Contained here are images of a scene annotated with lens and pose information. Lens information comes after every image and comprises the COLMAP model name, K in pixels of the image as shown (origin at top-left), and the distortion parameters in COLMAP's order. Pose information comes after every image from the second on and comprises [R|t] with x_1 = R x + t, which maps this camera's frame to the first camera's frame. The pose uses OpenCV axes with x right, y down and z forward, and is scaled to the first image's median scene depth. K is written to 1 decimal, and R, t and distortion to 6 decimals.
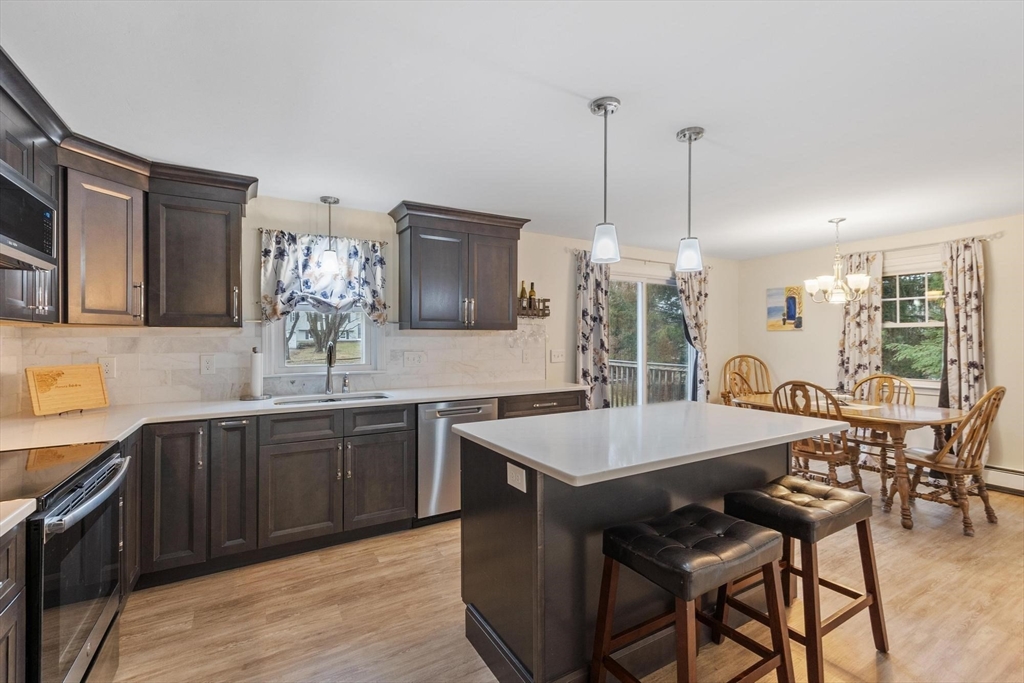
lens RADIAL K [[449.3, 0, 510.9], [0, 449.3, 336.7], [0, 0, 1]] dist [0.000530, 0.000122]
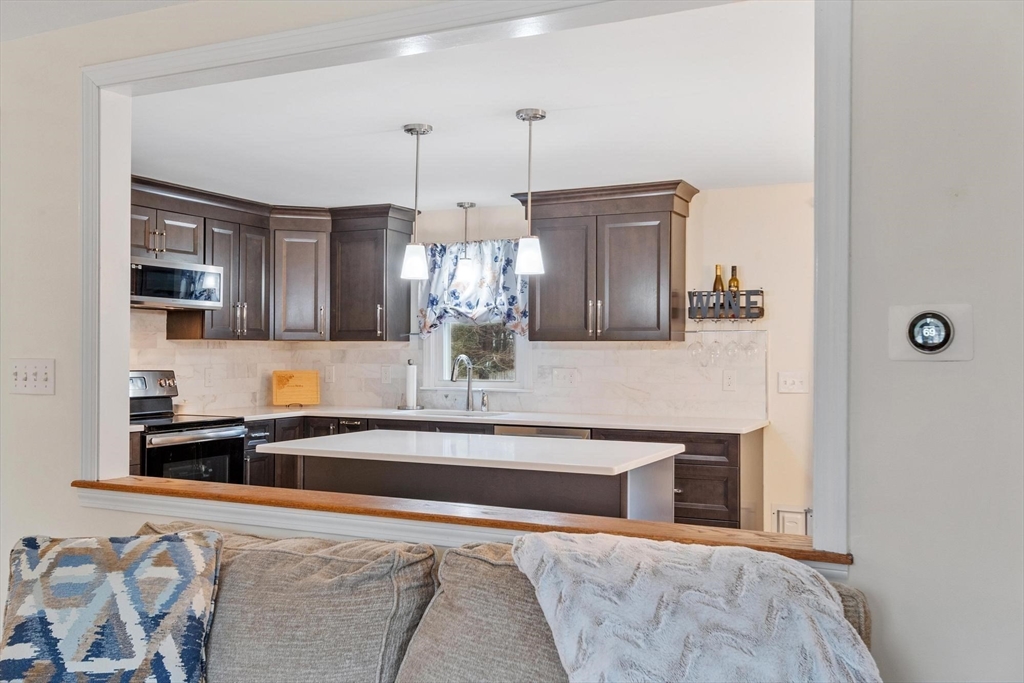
lens RADIAL K [[942.1, 0, 512.0], [0, 942.1, 341.5], [0, 0, 1]] dist [0.010291, 0.002186]
pose [[0.552859, -0.001464, -0.833274, 1.090546], [0.000150, 0.999999, -0.001657, -0.011736], [0.833275, 0.000791, 0.552858, -0.009297]]
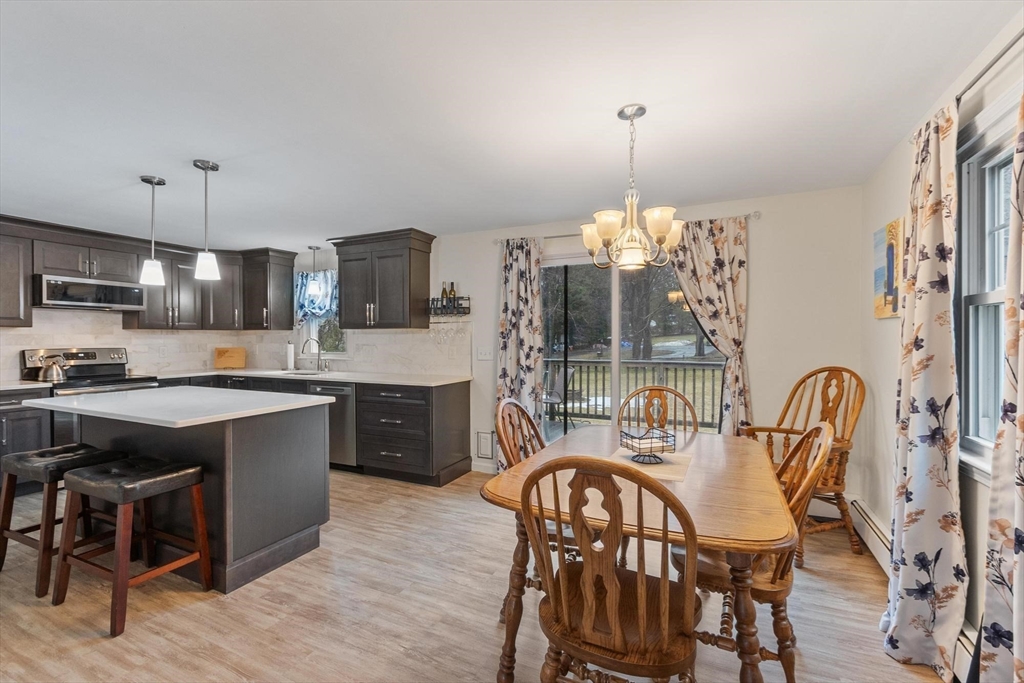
lens RADIAL K [[445.7, 0, 513.3], [0, 445.7, 344.9], [0, 0, 1]] dist [0.001263, -0.000108]
pose [[0.564464, 0.018028, -0.825261, 1.080894], [0.004572, 0.999678, 0.024965, -0.000084], [0.825445, -0.017865, 0.564199, 0.581367]]
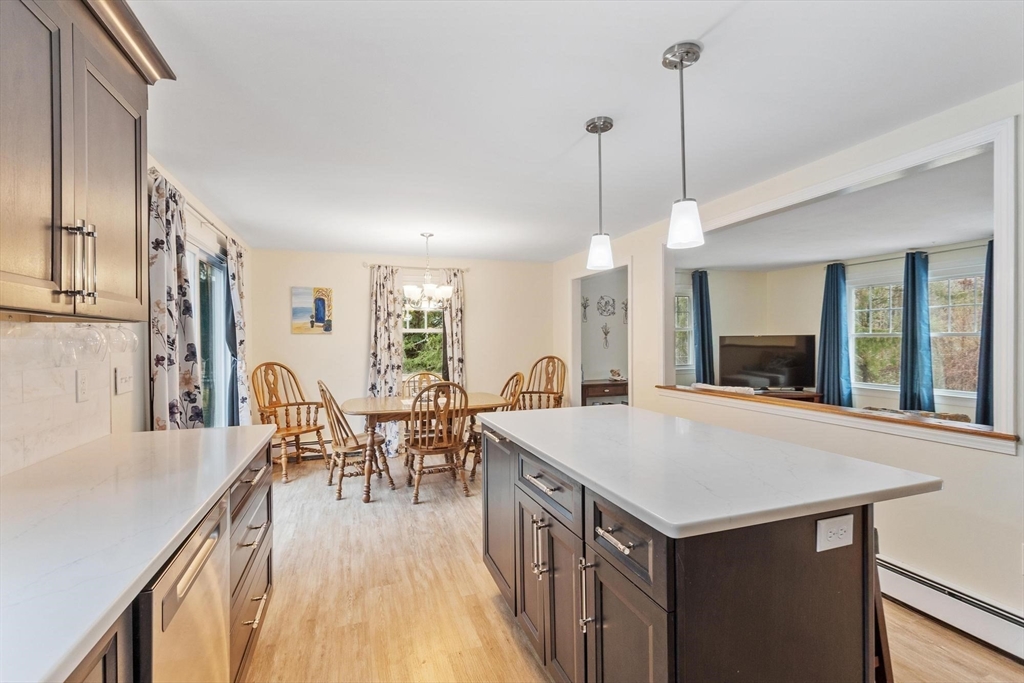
lens RADIAL K [[456.2, 0, 512.0], [0, 456.2, 341.5], [0, 0, 1]] dist [-0.000769, -0.000135]
pose [[0.188917, -0.000983, 0.981993, -0.336898], [0.002243, 0.999997, 0.000569, 0.003845], [-0.981990, 0.002095, 0.188919, 0.582800]]
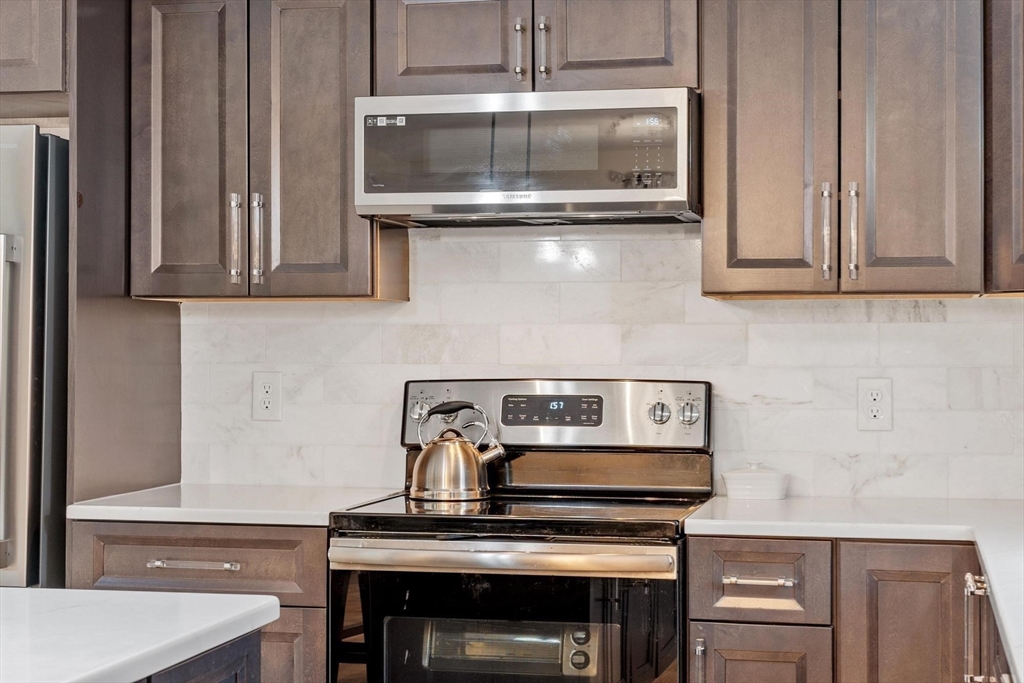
lens RADIAL K [[1785.8, 0, 512.0], [0, 1785.8, 341.5], [0, 0, 1]] dist [0.038804, 0.001491]
pose [[-0.685318, 0.007297, -0.728208, 0.360420], [0.011482, 0.999934, -0.000786, 0.008538], [0.728154, -0.008900, -0.685356, 1.069932]]
